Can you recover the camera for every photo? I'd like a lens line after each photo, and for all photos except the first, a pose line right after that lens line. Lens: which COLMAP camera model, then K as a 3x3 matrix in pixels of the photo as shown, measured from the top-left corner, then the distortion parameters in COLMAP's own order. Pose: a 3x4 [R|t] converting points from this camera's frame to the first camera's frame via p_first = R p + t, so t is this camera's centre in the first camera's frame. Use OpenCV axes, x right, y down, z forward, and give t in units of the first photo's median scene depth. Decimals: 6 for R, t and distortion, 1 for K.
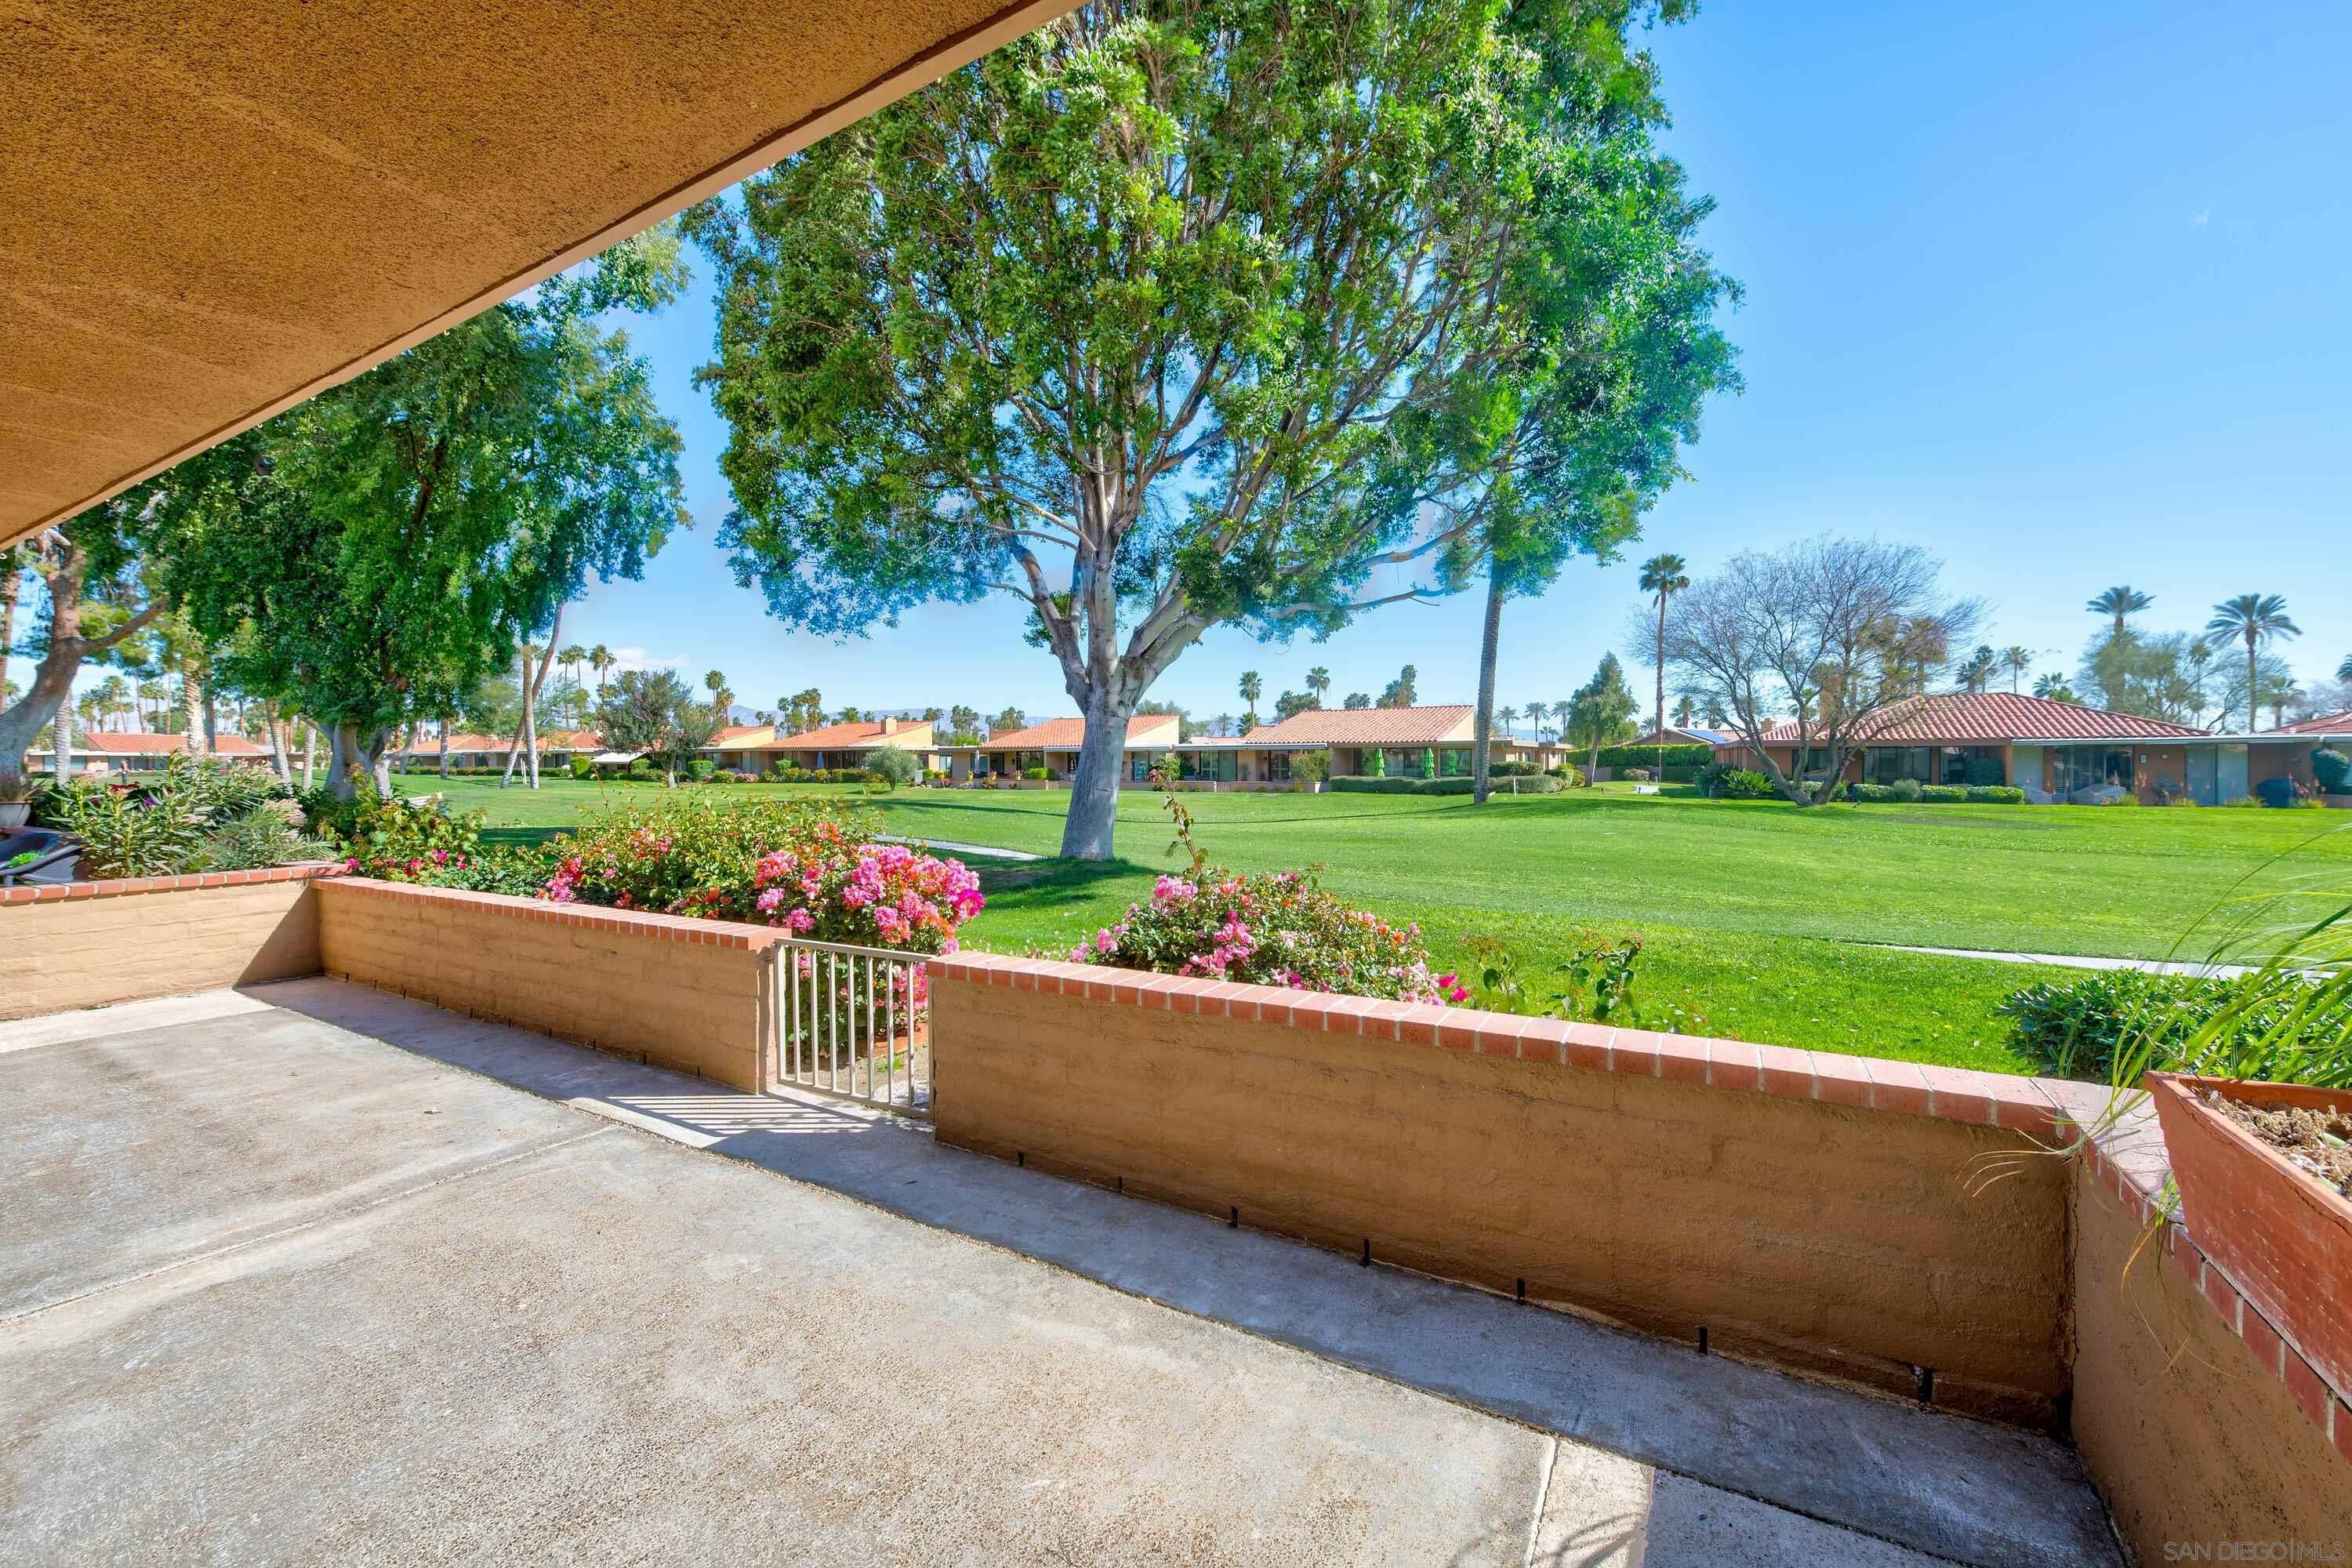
lens RADIAL K [[925.5, 0, 1198.4], [0, 925.5, 785.5], [0, 0, 1]] dist [0.011358, -0.002364]
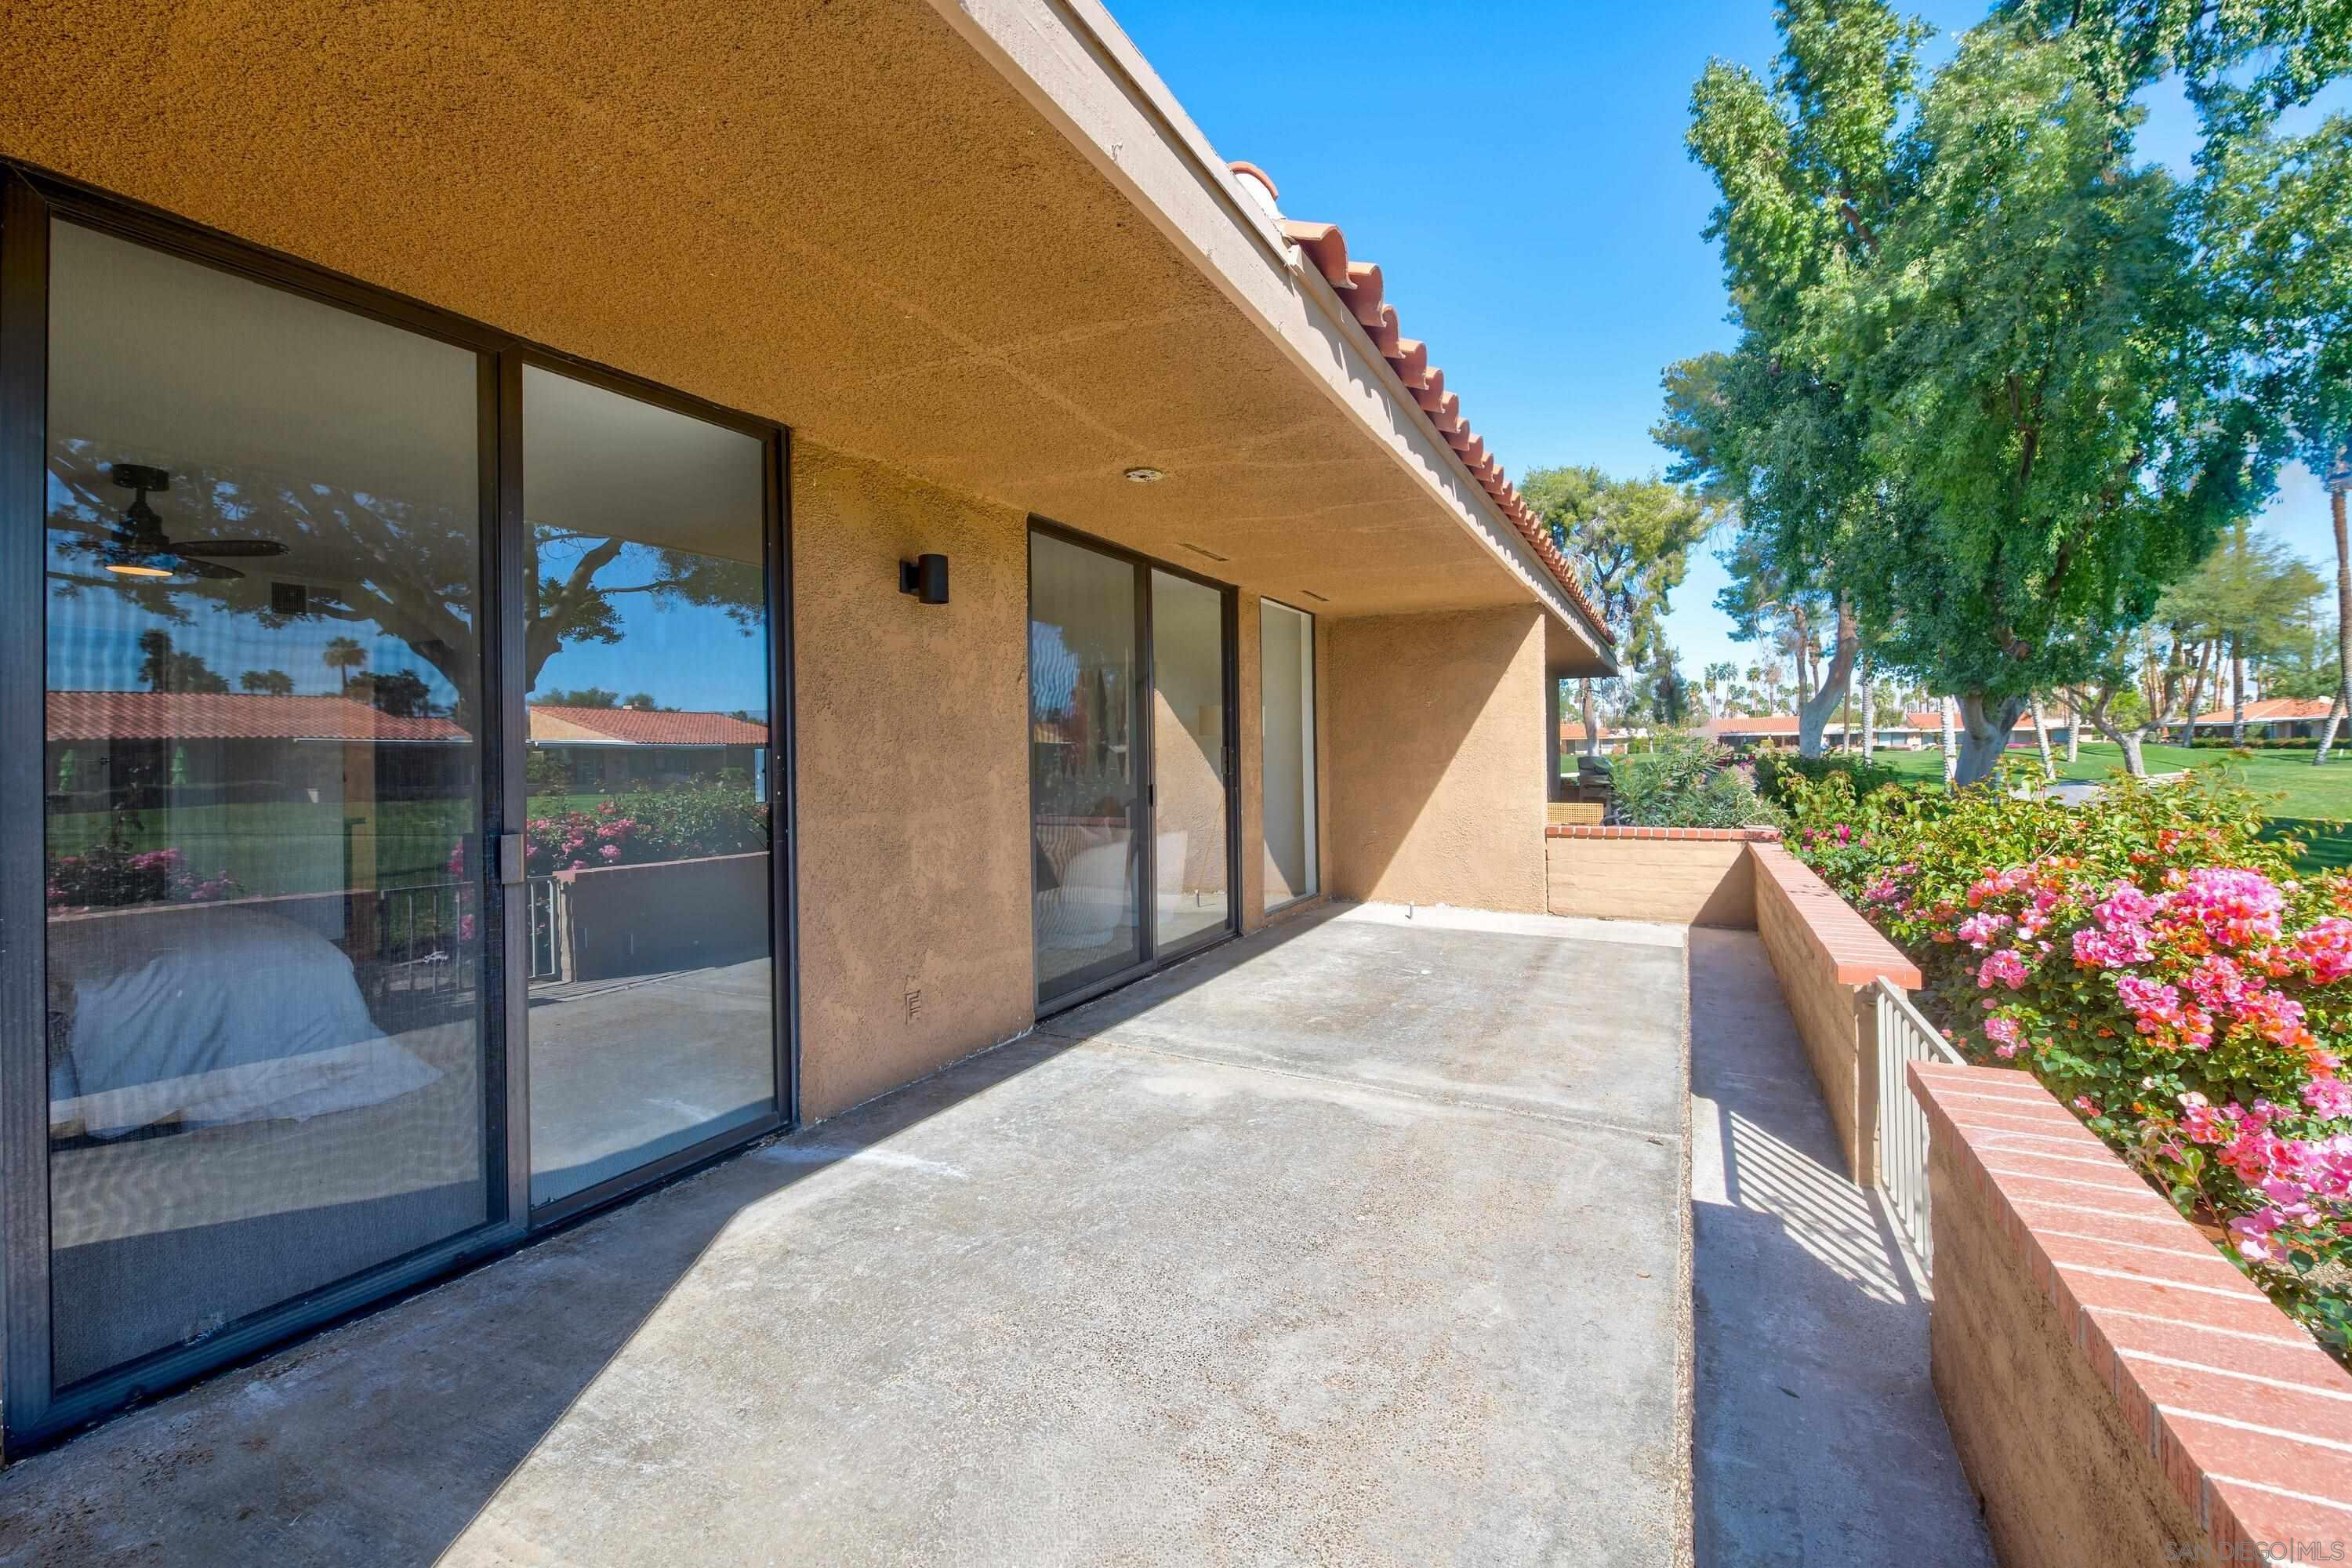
lens RADIAL K [[970.6, 0, 1190.1], [0, 970.6, 746.9], [0, 0, 1]] dist [-0.000663, -0.000065]
pose [[0.041387, -0.001570, -0.999142, 0.173073], [-0.011205, 0.999935, -0.002035, -0.001998], [0.999080, 0.011279, 0.041367, 0.293251]]
